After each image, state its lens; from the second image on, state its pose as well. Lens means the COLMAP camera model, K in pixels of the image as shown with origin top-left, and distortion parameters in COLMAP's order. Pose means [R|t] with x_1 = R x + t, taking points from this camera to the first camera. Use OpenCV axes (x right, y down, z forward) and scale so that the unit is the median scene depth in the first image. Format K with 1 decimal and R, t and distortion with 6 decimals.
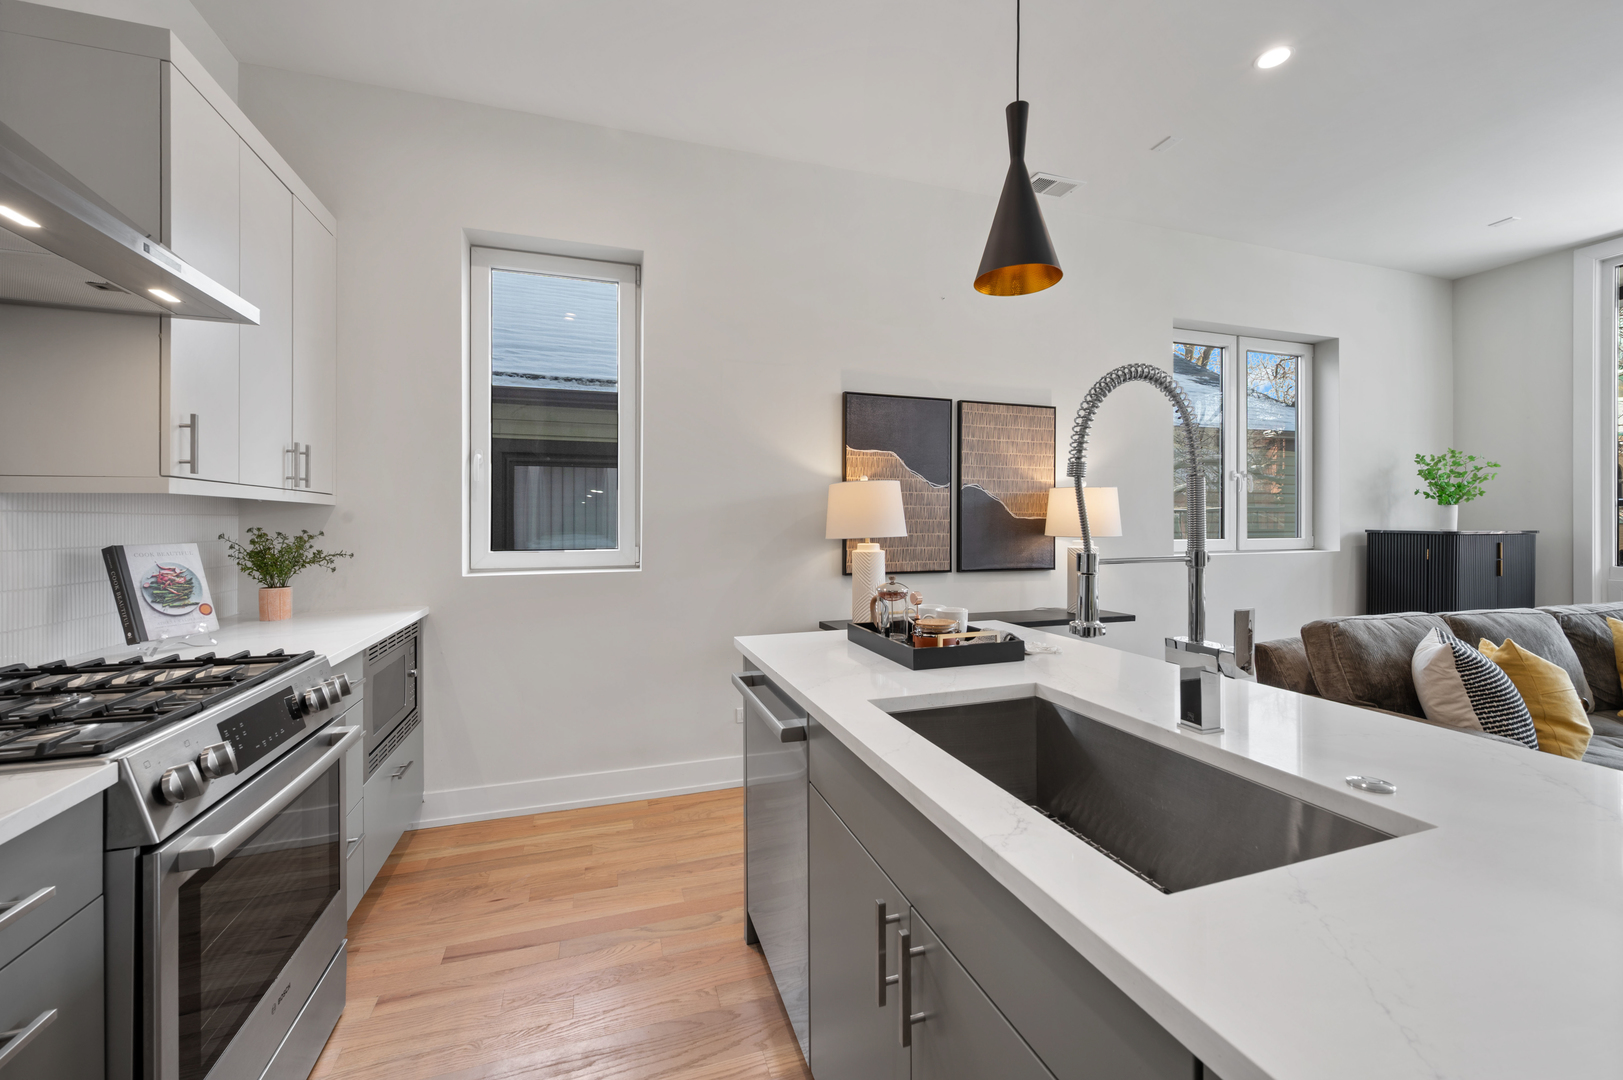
lens RADIAL K [[644.3, 0, 812.0], [0, 644.3, 524.7], [0, 0, 1]] dist [-0.000832, 0.000097]
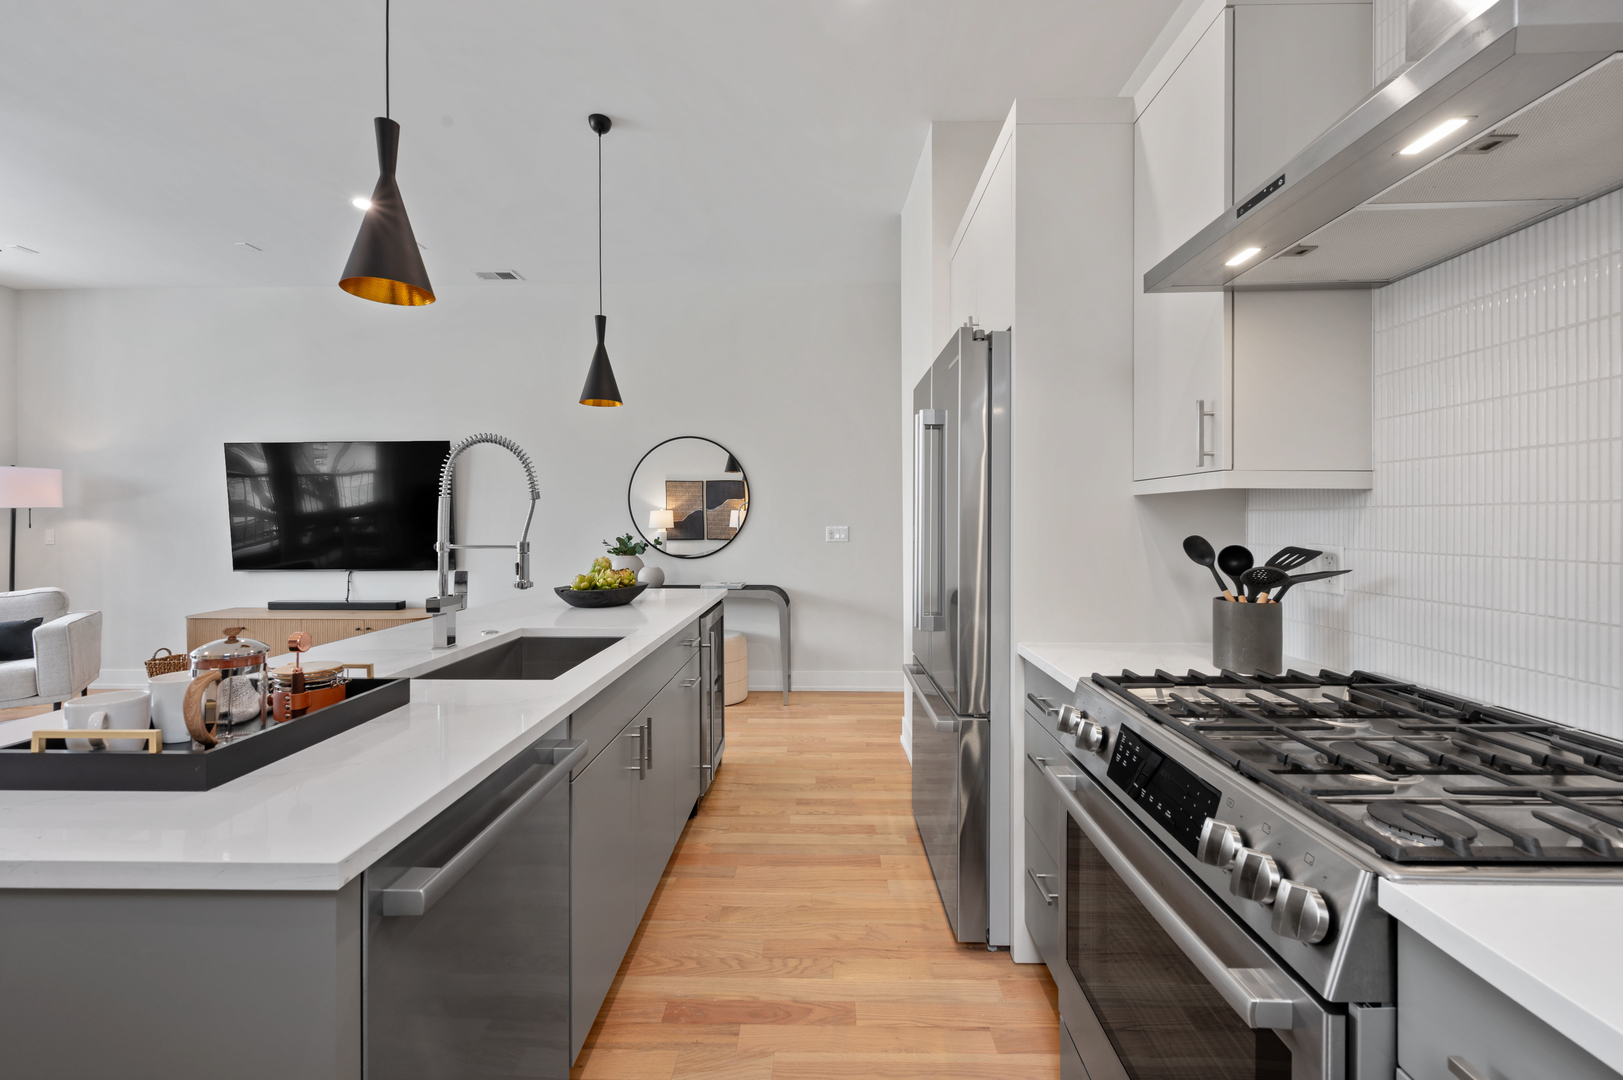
lens RADIAL K [[642.4, 0, 814.4], [0, 642.4, 530.1], [0, 0, 1]] dist [-0.000738, -0.000265]
pose [[-0.942710, 0.000556, 0.333612, -0.286188], [0.006154, 0.999857, 0.015724, -0.004161], [-0.333556, 0.016877, -0.942579, 0.746542]]
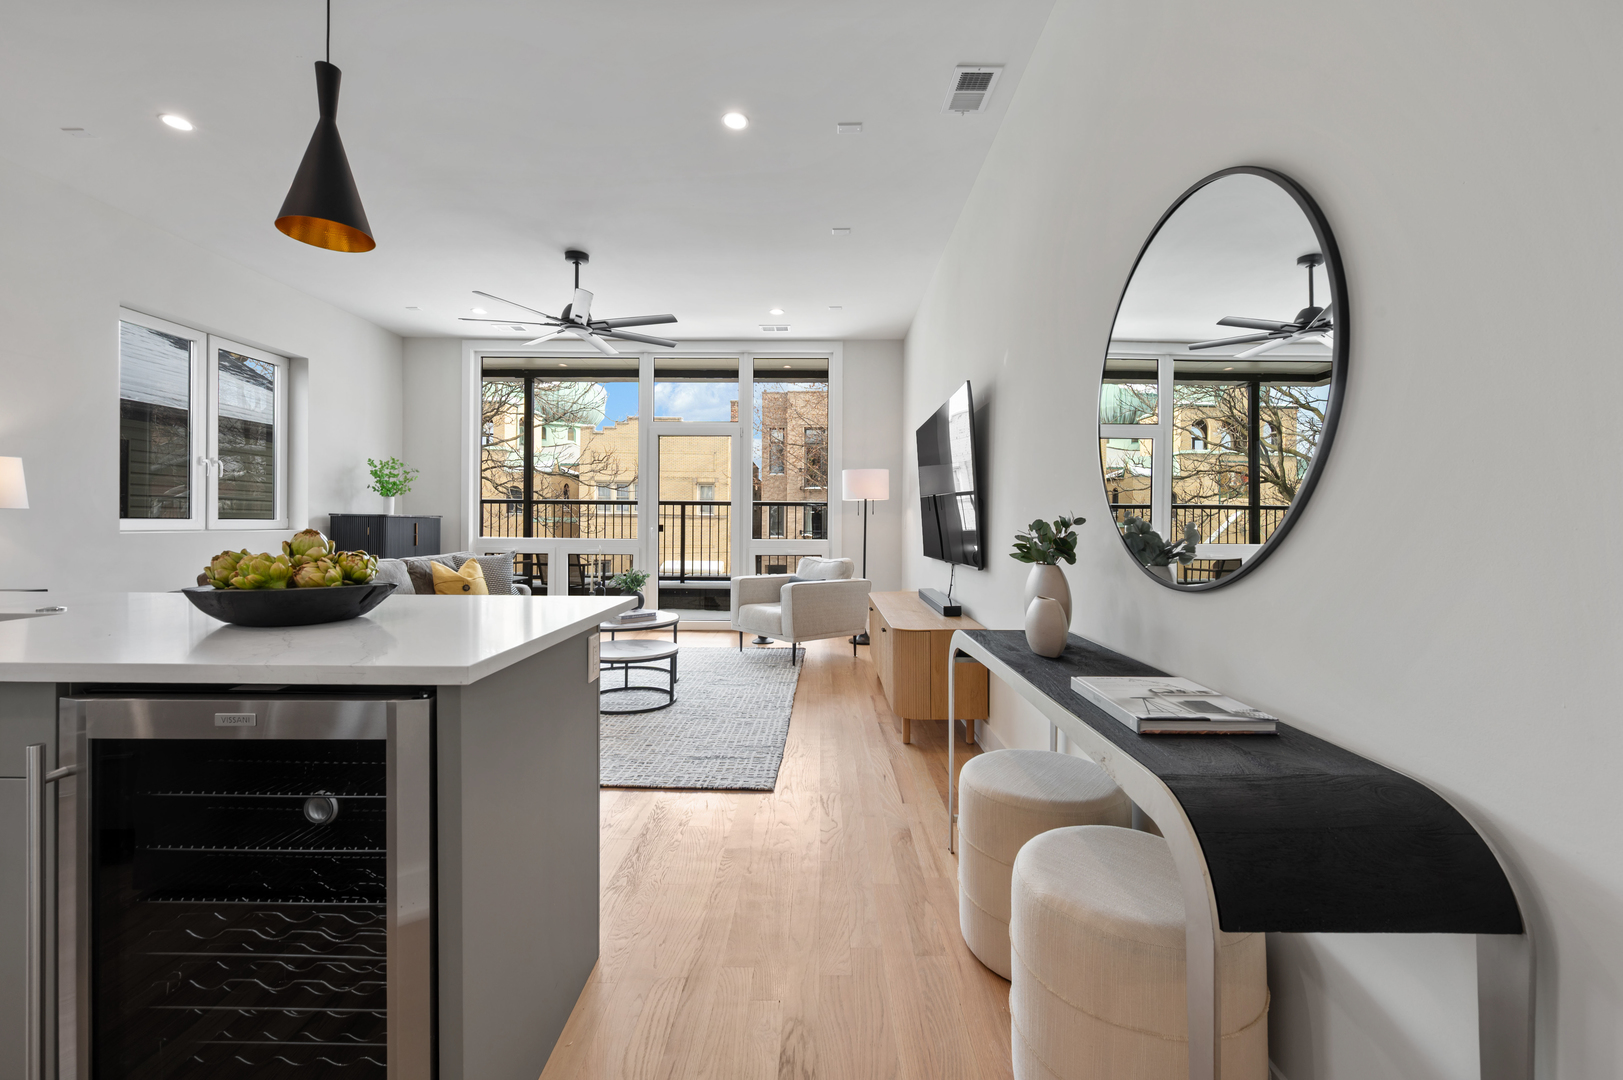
lens RADIAL K [[644.3, 0, 812.0], [0, 644.3, 524.7], [0, 0, 1]] dist [-0.000832, 0.000097]
pose [[0.329840, 0.004529, 0.944026, -0.043077], [-0.004615, 0.999984, -0.003185, 0.039673], [-0.944026, -0.003306, 0.329856, -0.437017]]
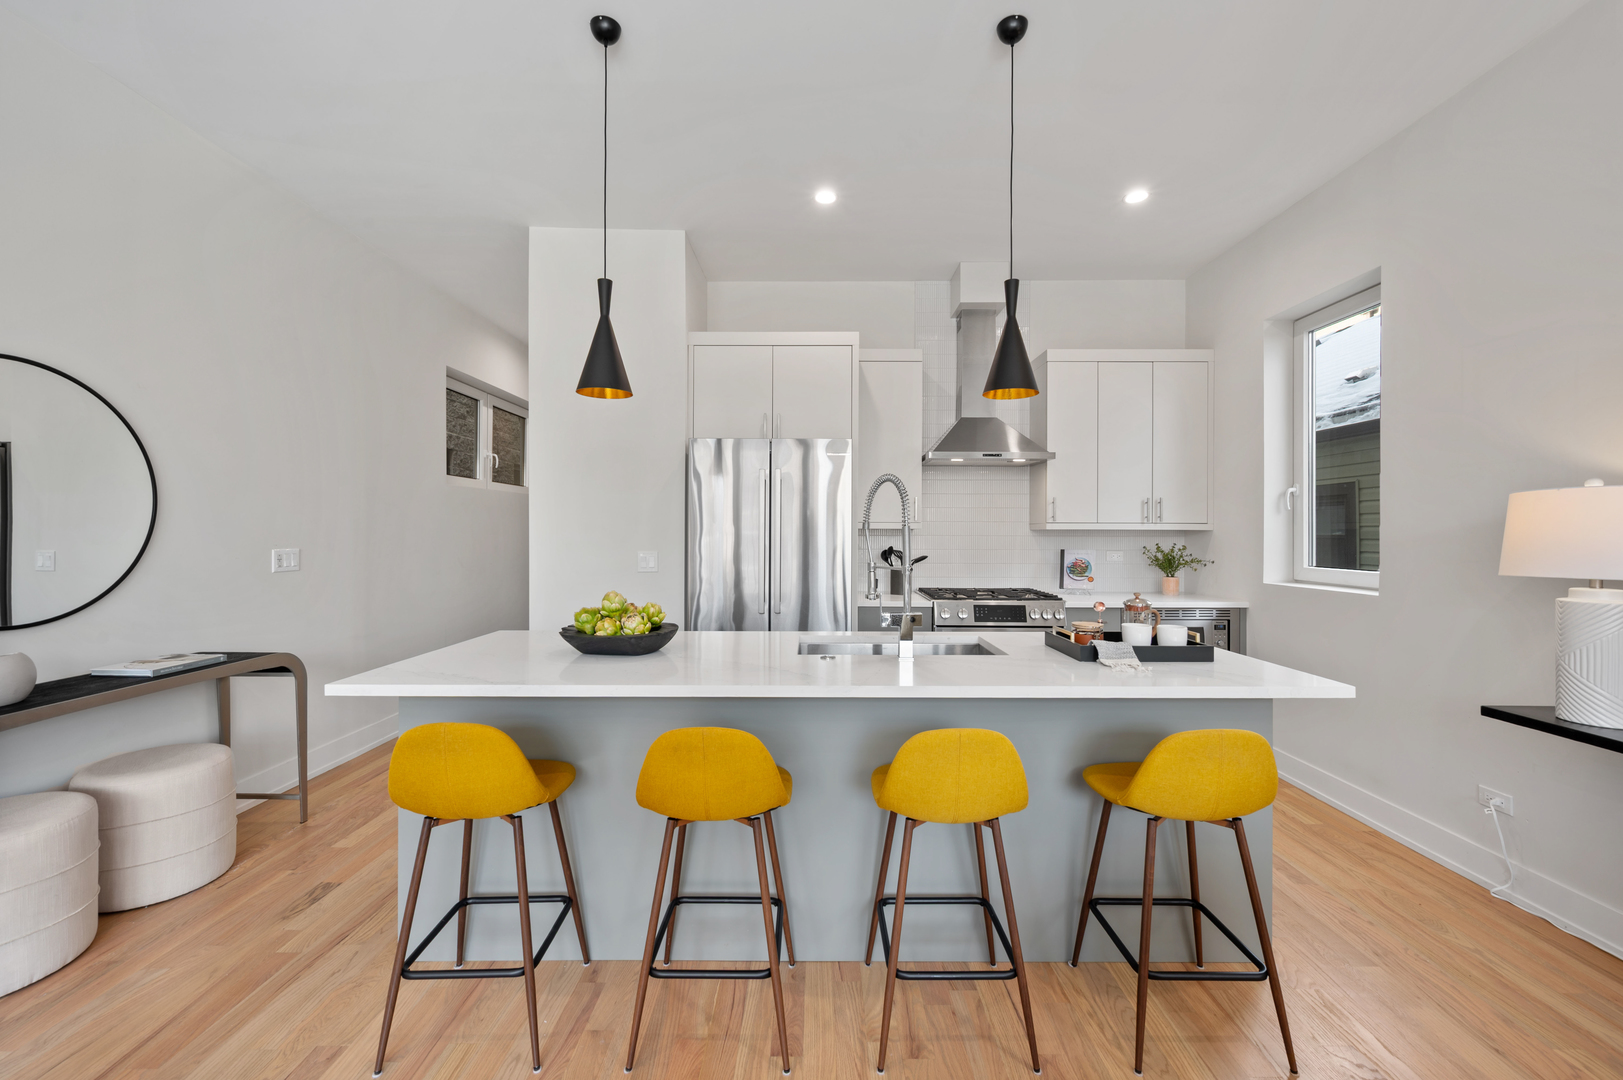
lens RADIAL K [[639.7, 0, 813.6], [0, 639.7, 533.8], [0, 0, 1]] dist [-0.002125, -0.000039]
pose [[-0.318976, 0.006222, -0.947742, 0.821048], [-0.003400, 0.999965, 0.007709, -0.022763], [0.947757, 0.005681, -0.318944, 0.443041]]
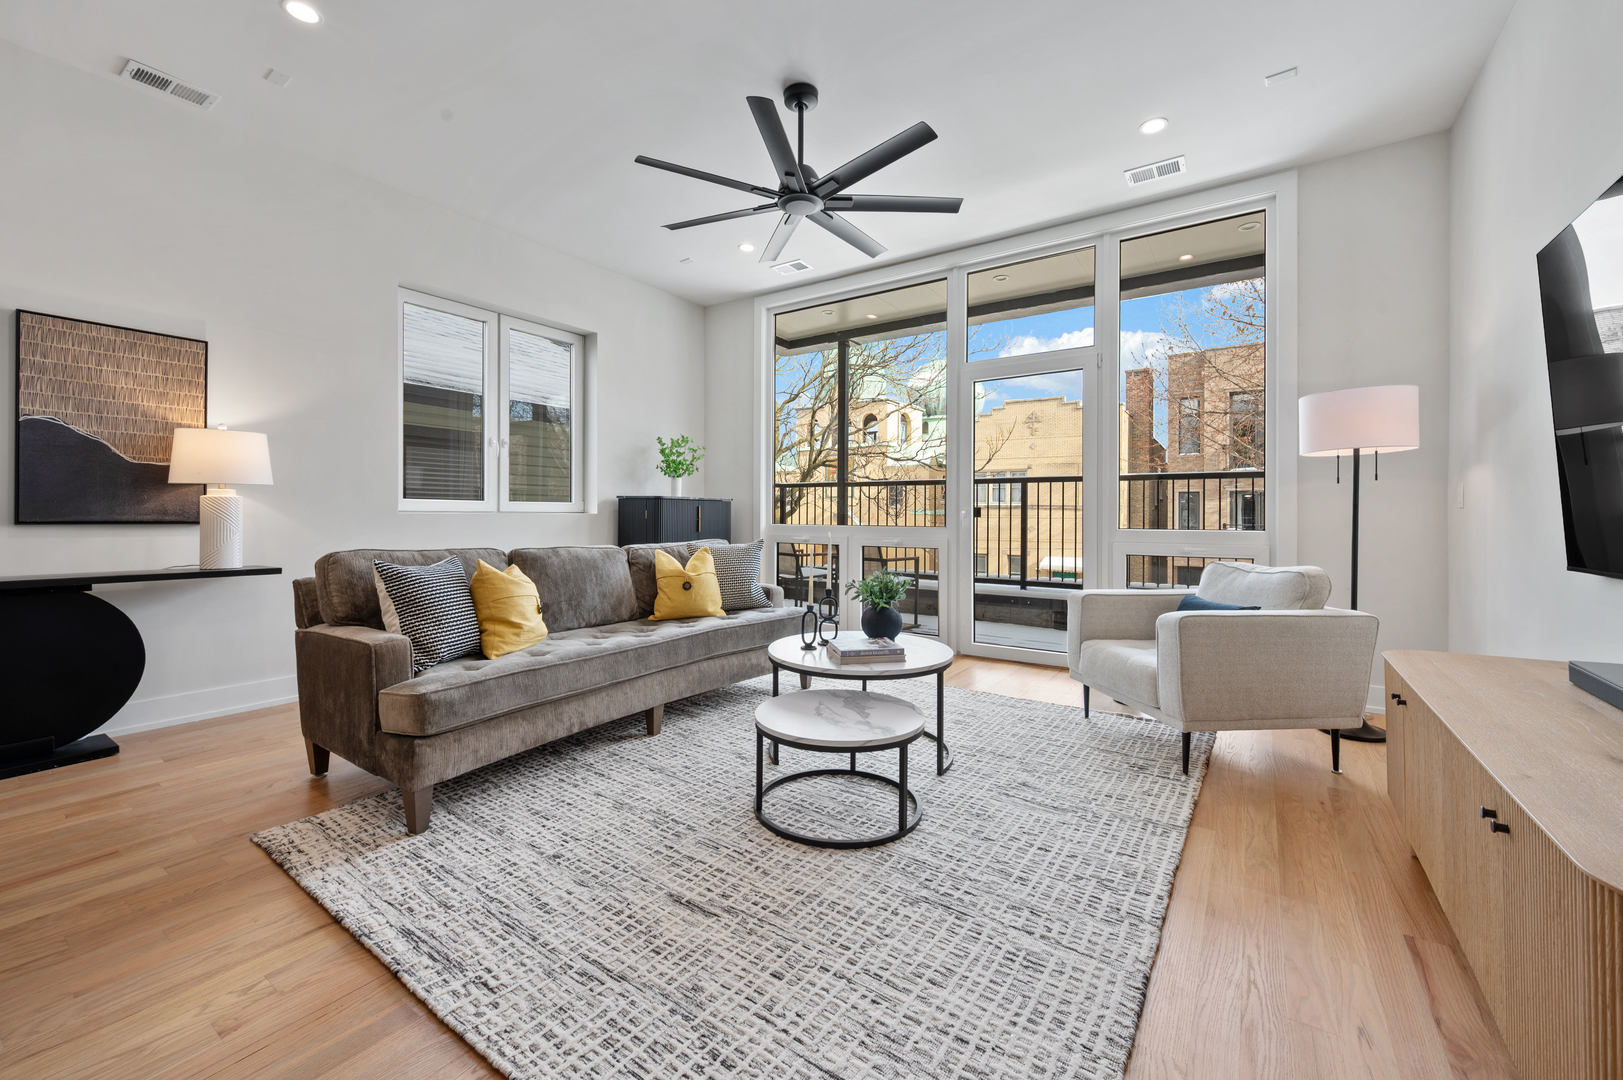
lens RADIAL K [[649.5, 0, 808.7], [0, 649.5, 513.1], [0, 0, 1]] dist [0.000779, -0.000138]
pose [[0.799045, 0.009692, 0.601193, 0.552096], [-0.006436, 0.999951, -0.007567, 0.062244], [-0.601237, 0.002177, 0.799068, -0.246451]]
